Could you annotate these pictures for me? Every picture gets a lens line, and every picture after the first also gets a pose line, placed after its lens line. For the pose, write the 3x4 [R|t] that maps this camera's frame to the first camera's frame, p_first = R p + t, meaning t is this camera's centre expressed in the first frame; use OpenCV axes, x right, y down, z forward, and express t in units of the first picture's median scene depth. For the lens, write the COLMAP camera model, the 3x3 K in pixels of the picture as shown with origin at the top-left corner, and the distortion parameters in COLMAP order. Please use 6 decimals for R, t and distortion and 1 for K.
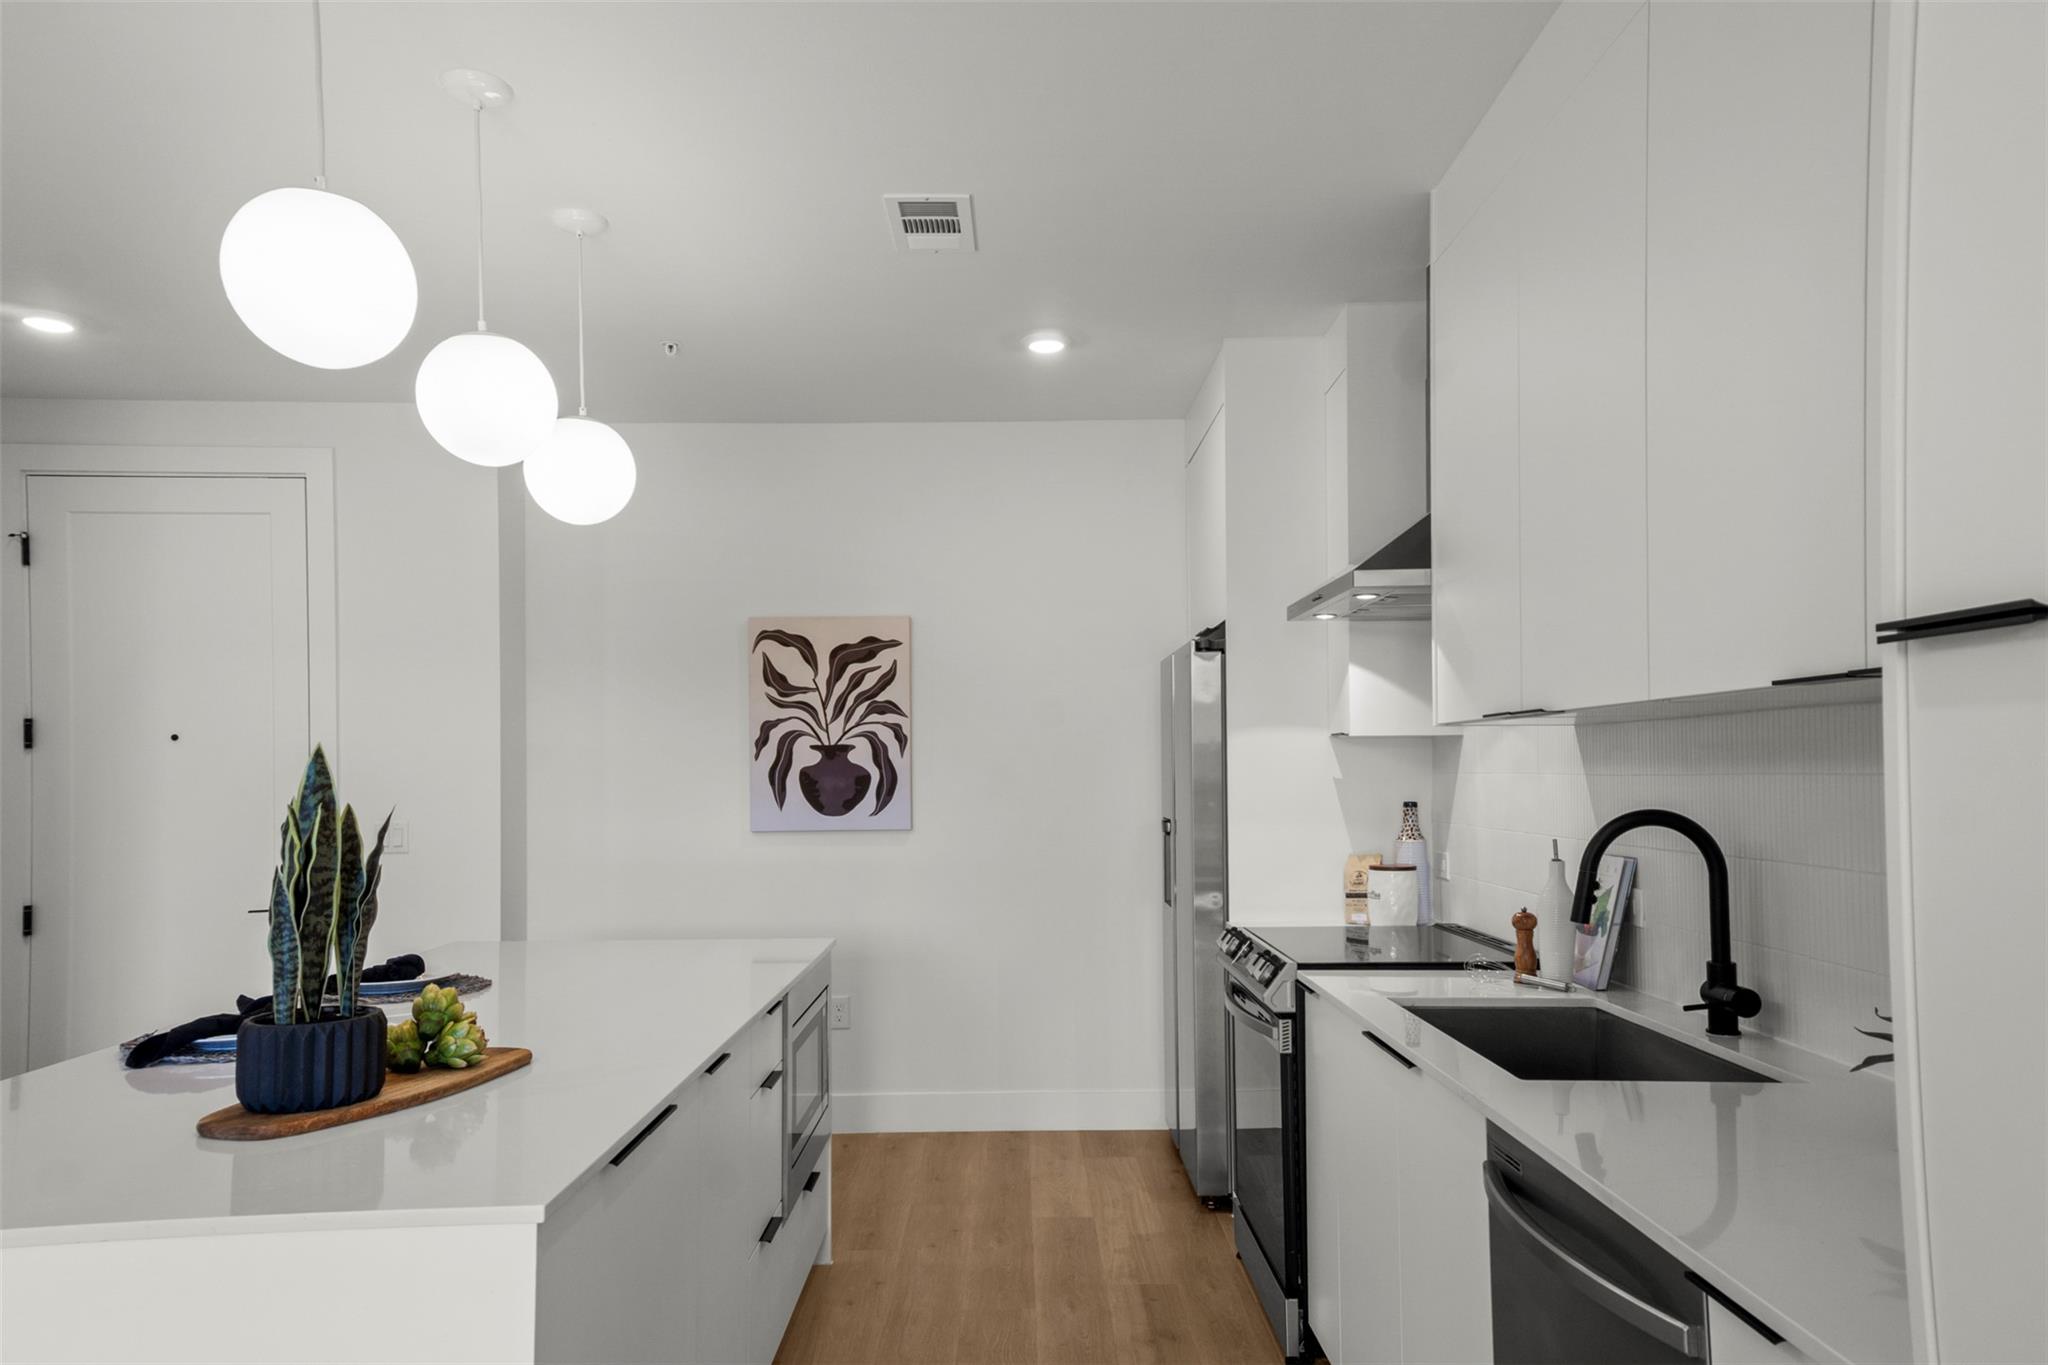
lens RADIAL K [[1402.5, 0, 1022.4], [0, 1402.5, 747.8], [0, 0, 1]] dist [0.087071, 0.000616]
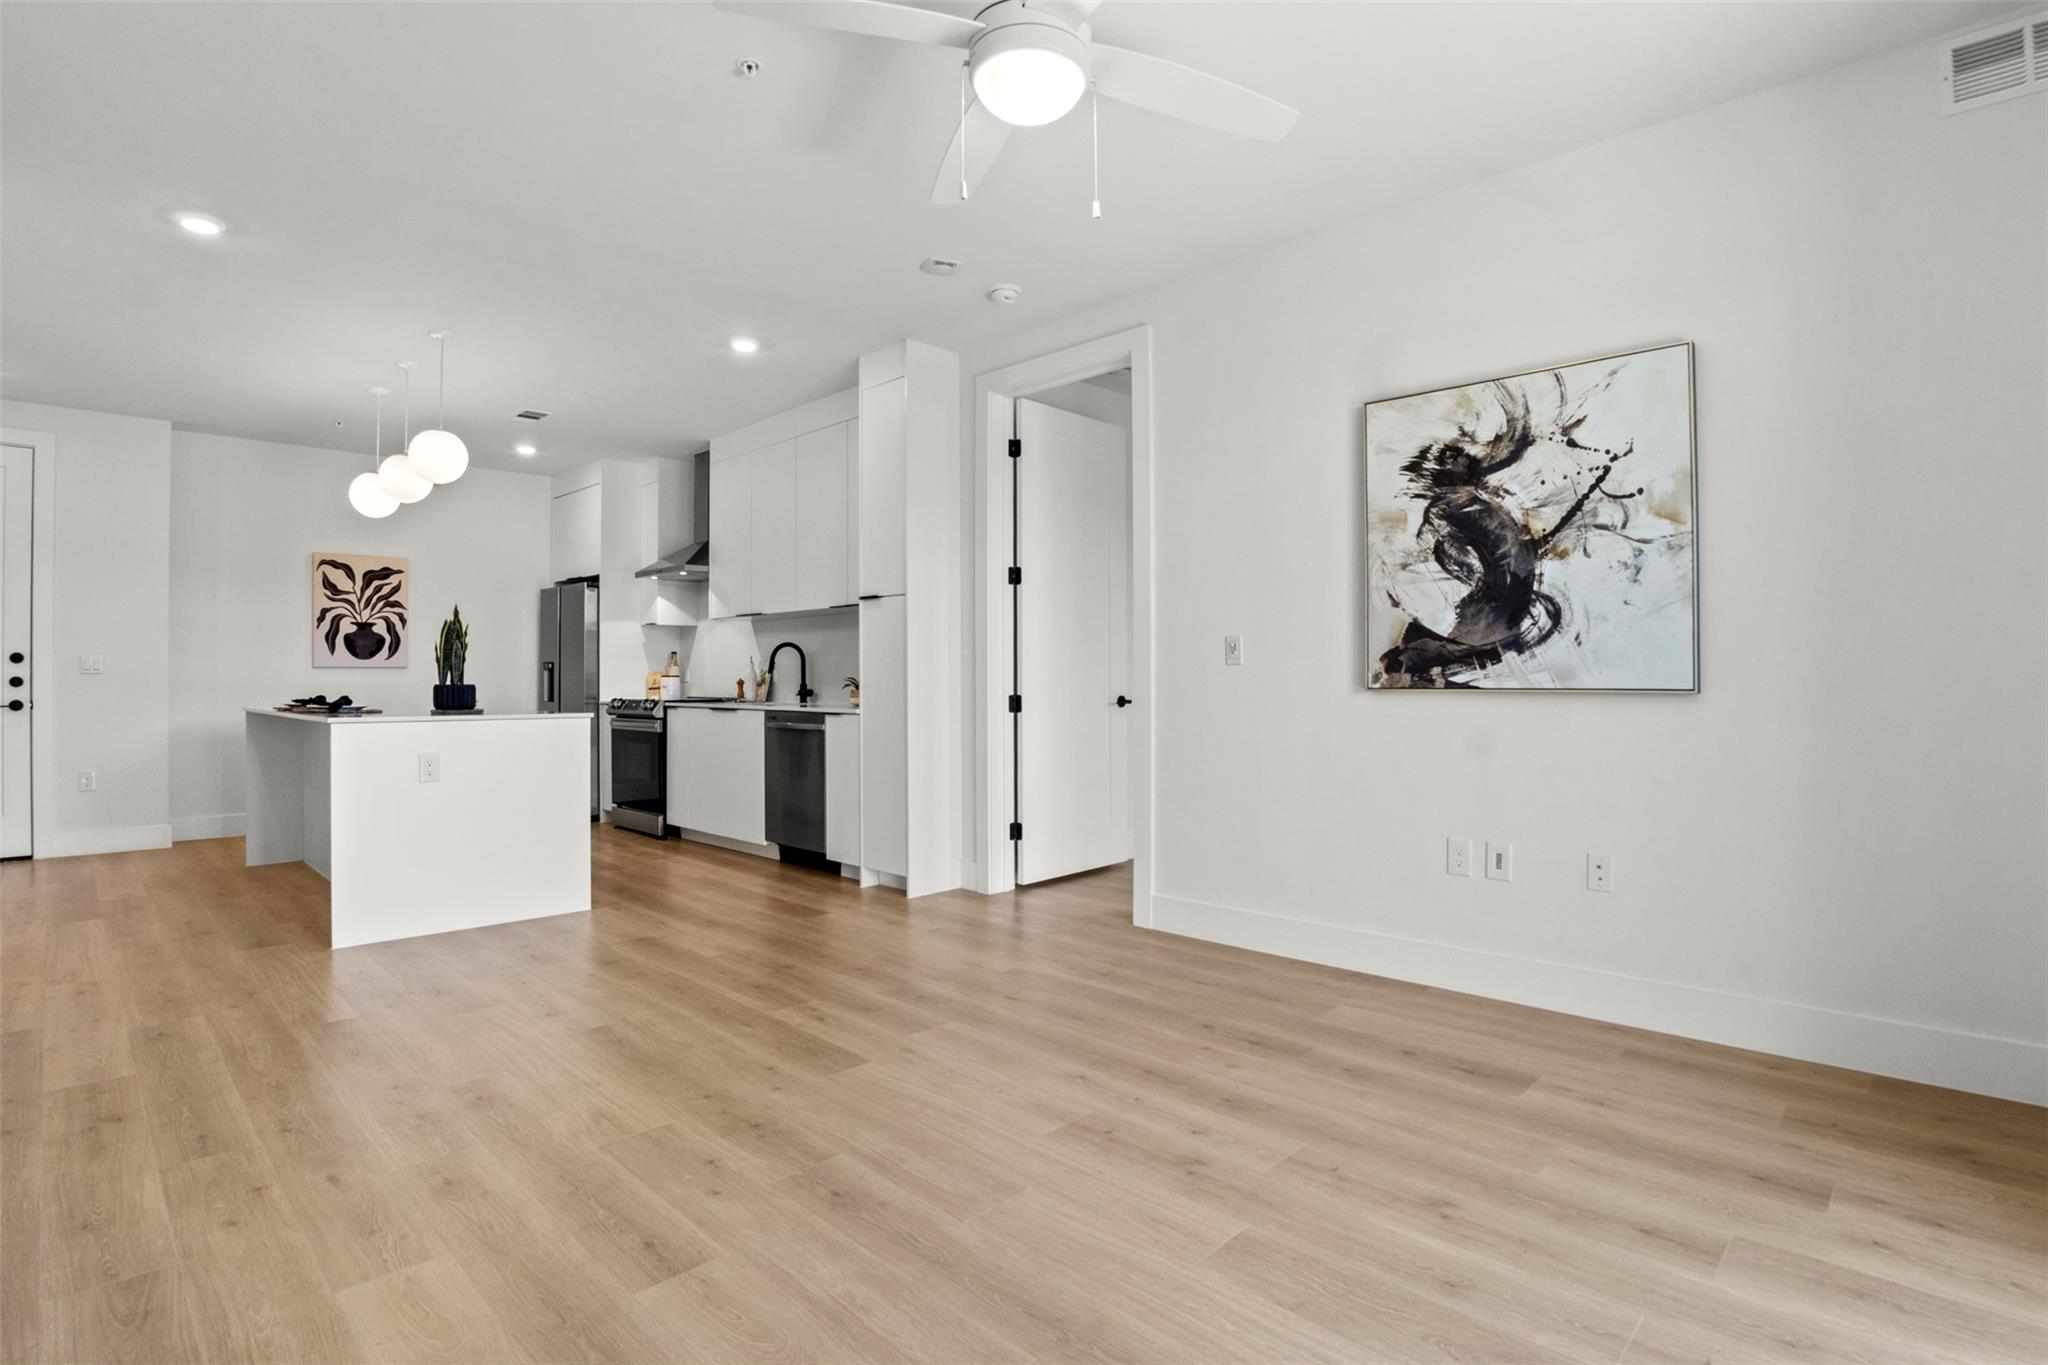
lens RADIAL K [[1008.0, 0, 1022.7], [0, 1008.0, 670.0], [0, 0, 1]] dist [-0.062470, 0.011705]
pose [[0.703899, 0.012326, 0.710193, -0.573058], [-0.015408, 0.999879, -0.002082, 0.065798], [-0.710132, -0.009477, 0.704004, -0.735248]]
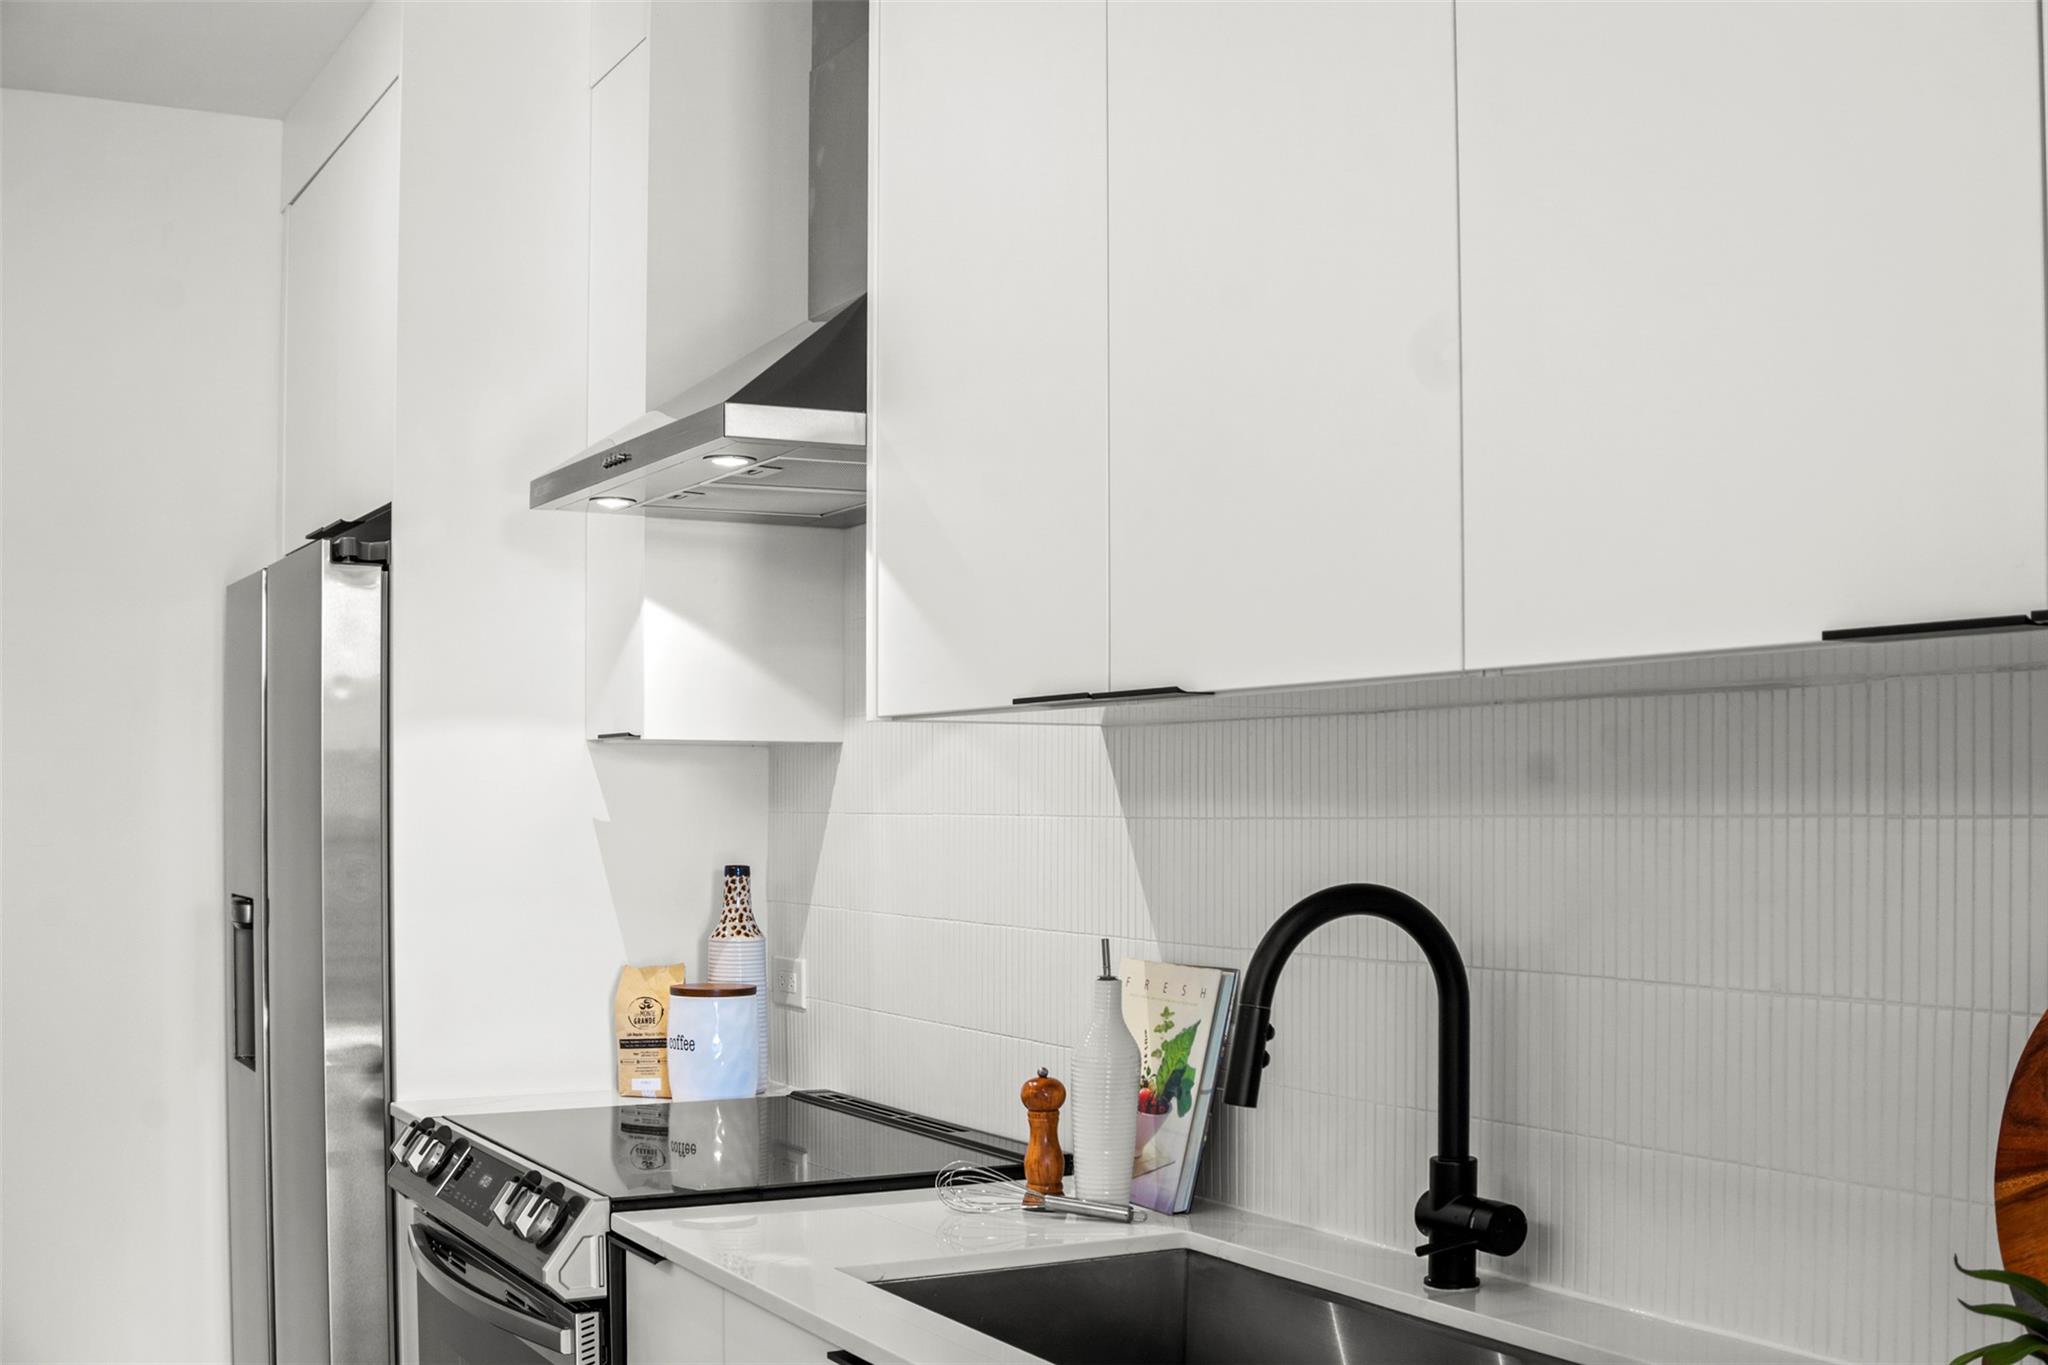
lens RADIAL K [[2264.9, 0, 1023.9], [0, 2264.9, 887.2], [0, 0, 1]] dist [-0.154867, 0.014905]
pose [[0.876651, -0.006891, 0.481077, -0.042232], [-0.017888, 0.998739, 0.046902, 0.004382], [-0.480794, -0.049723, 0.875423, 0.198115]]
